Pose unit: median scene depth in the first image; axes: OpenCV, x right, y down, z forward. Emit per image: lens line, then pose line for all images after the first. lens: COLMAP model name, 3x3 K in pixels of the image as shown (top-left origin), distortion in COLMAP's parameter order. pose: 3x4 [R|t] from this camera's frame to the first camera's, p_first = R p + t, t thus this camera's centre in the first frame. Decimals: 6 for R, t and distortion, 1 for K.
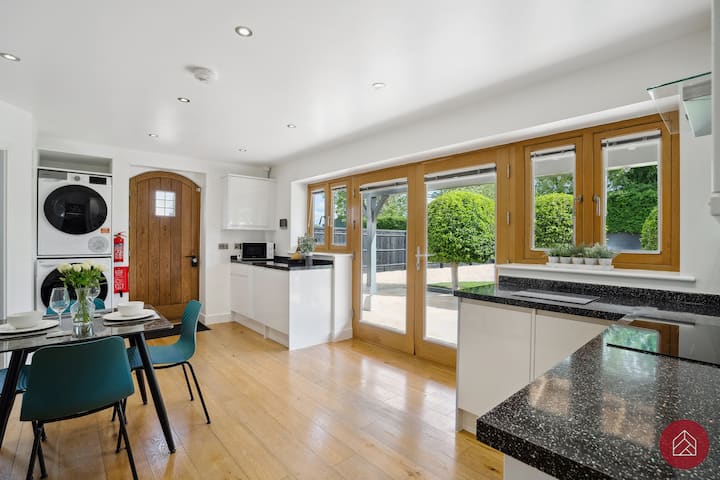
lens RADIAL K [[339.6, 0, 361.0], [0, 339.6, 239.5], [0, 0, 1]] dist [-0.006120, -0.000614]
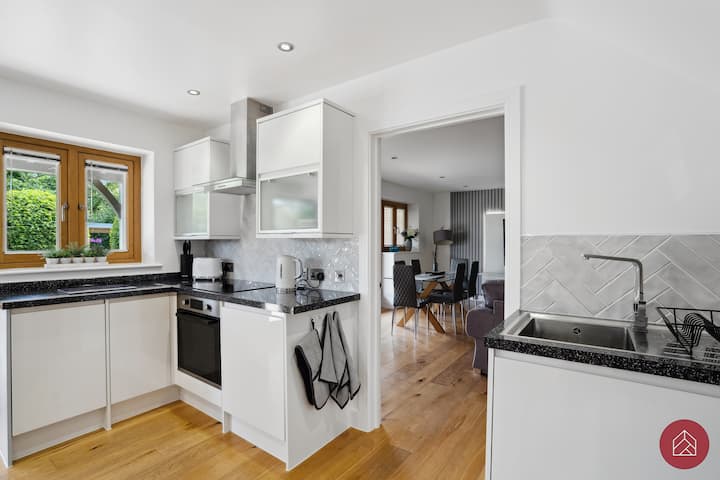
lens RADIAL K [[339.6, 0, 361.4], [0, 339.6, 241.6], [0, 0, 1]] dist [-0.006120, -0.000614]
pose [[-0.197684, -0.003086, 0.980261, -0.661028], [0.002748, 0.999989, 0.003703, -0.003003], [-0.980262, 0.003426, -0.197674, 0.267528]]
